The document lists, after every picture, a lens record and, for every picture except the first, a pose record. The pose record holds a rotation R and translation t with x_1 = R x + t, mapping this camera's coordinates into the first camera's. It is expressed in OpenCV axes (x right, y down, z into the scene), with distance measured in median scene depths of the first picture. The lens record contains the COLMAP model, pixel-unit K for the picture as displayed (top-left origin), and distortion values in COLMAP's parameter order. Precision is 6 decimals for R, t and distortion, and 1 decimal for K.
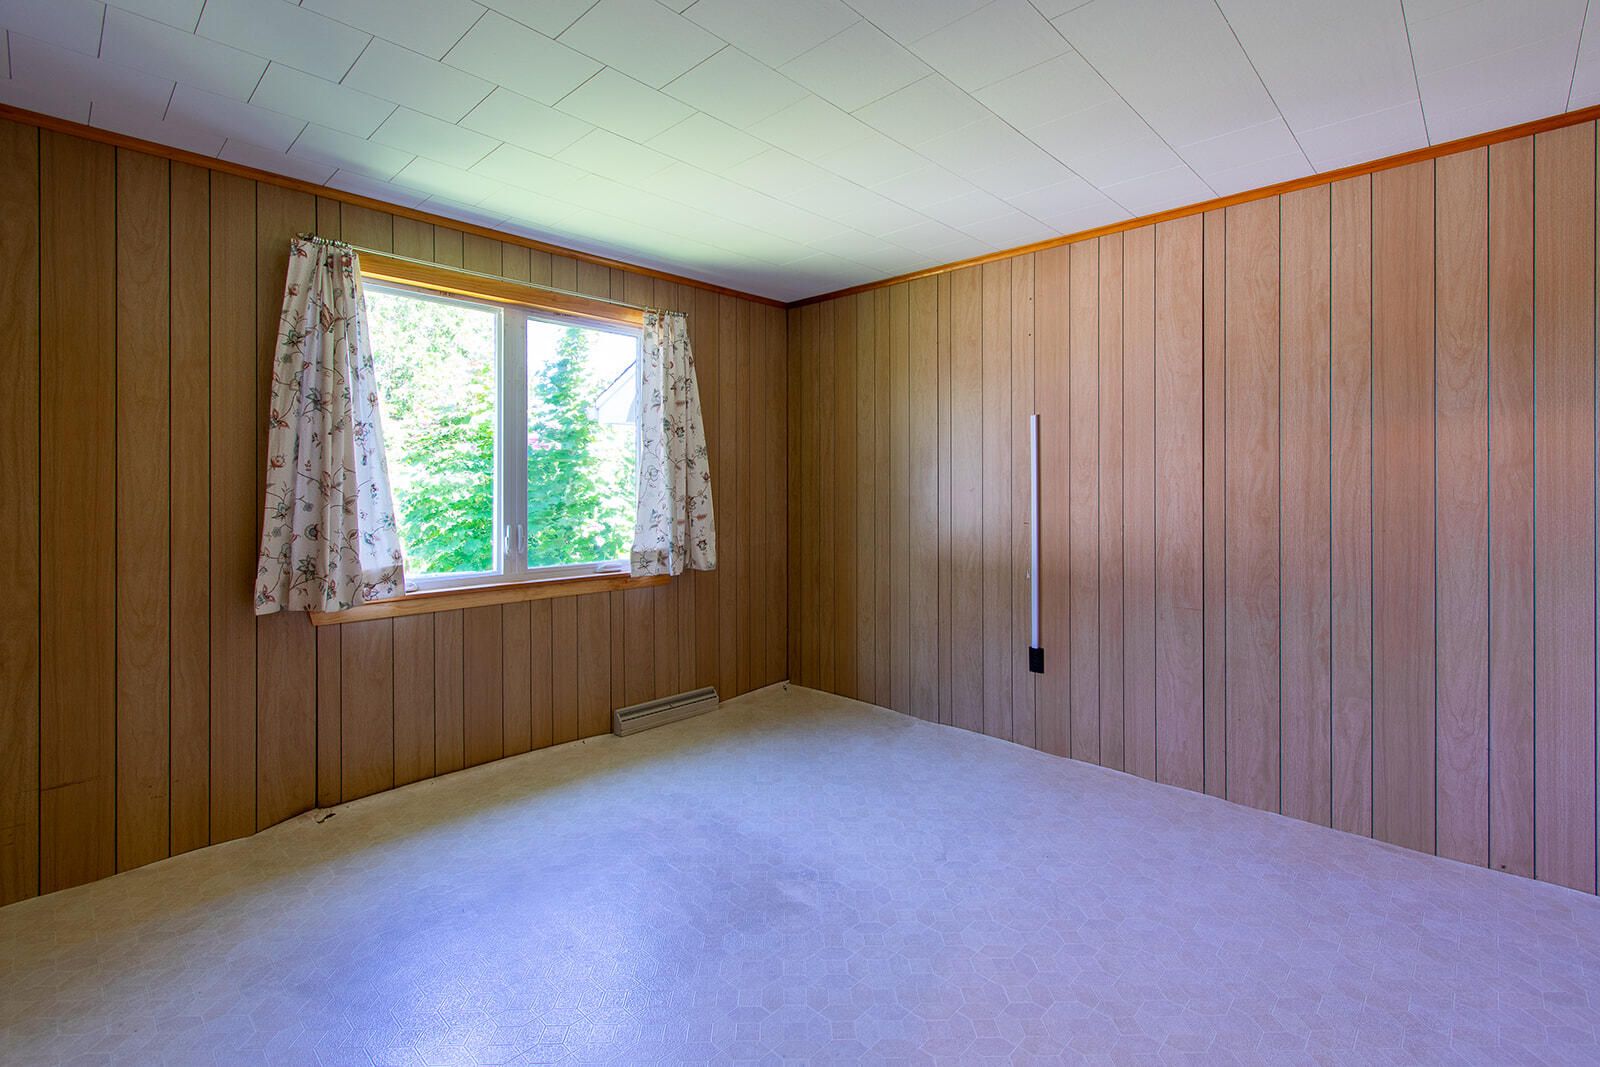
lens RADIAL K [[723.5, 0, 806.4], [0, 723.5, 490.1], [0, 0, 1]] dist [-0.002383, -0.000692]
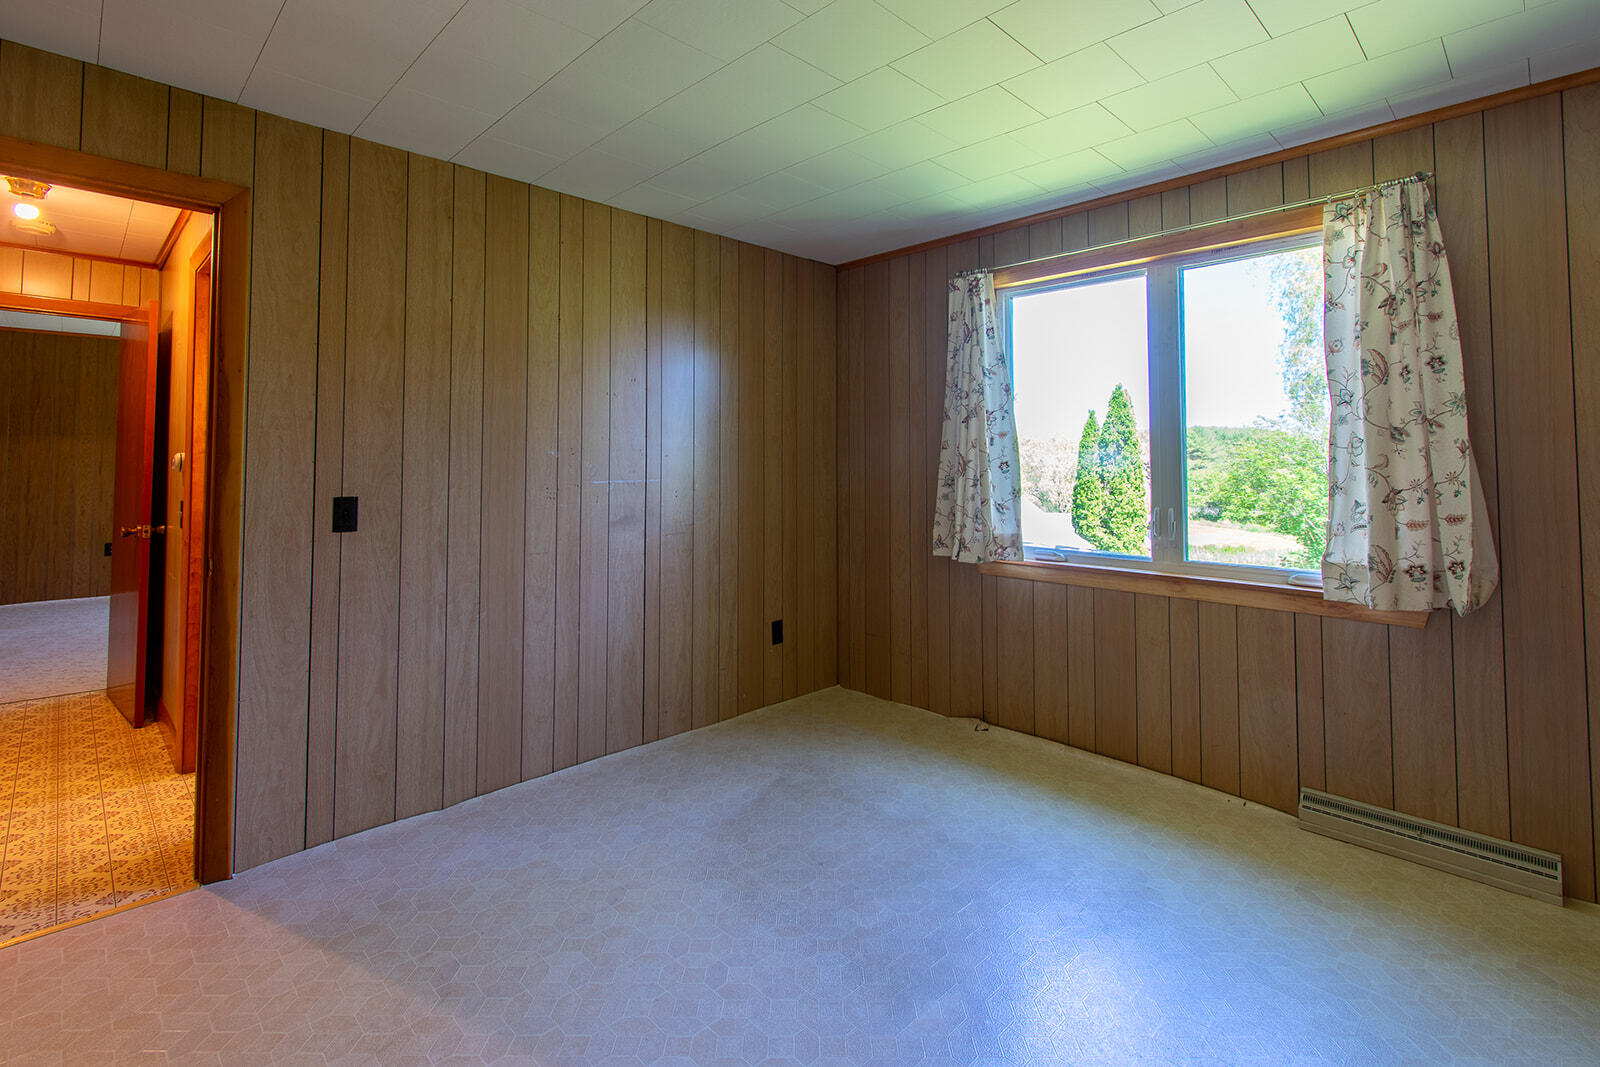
lens RADIAL K [[750.5, 0, 780.5], [0, 750.5, 440.0], [0, 0, 1]] dist [0.001033, -0.000025]
pose [[-0.052268, -0.031155, -0.998147, 0.481261], [-0.008768, 0.999489, -0.030738, -0.001907], [0.998595, 0.007145, -0.052514, 0.523123]]
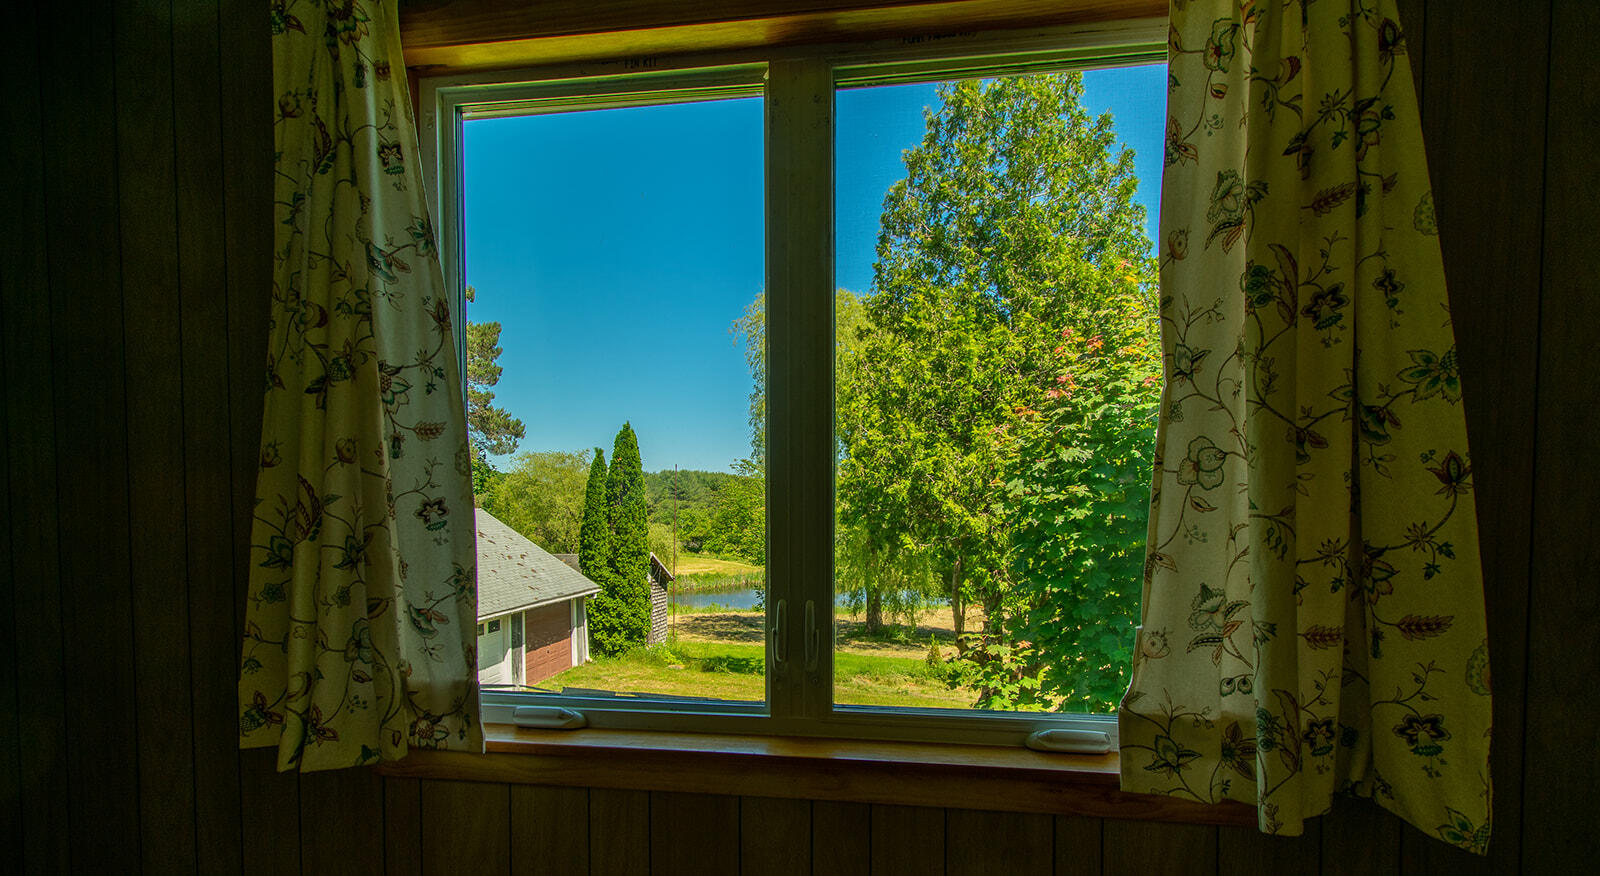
lens RADIAL K [[706.7, 0, 800.7], [0, 706.7, 526.4], [0, 0, 1]] dist [0.001461, -0.000186]
pose [[0.583564, 0.026401, -0.811638, -0.072698], [-0.007277, 0.999601, 0.027283, -0.003995], [0.812035, -0.010015, 0.583523, 0.693803]]
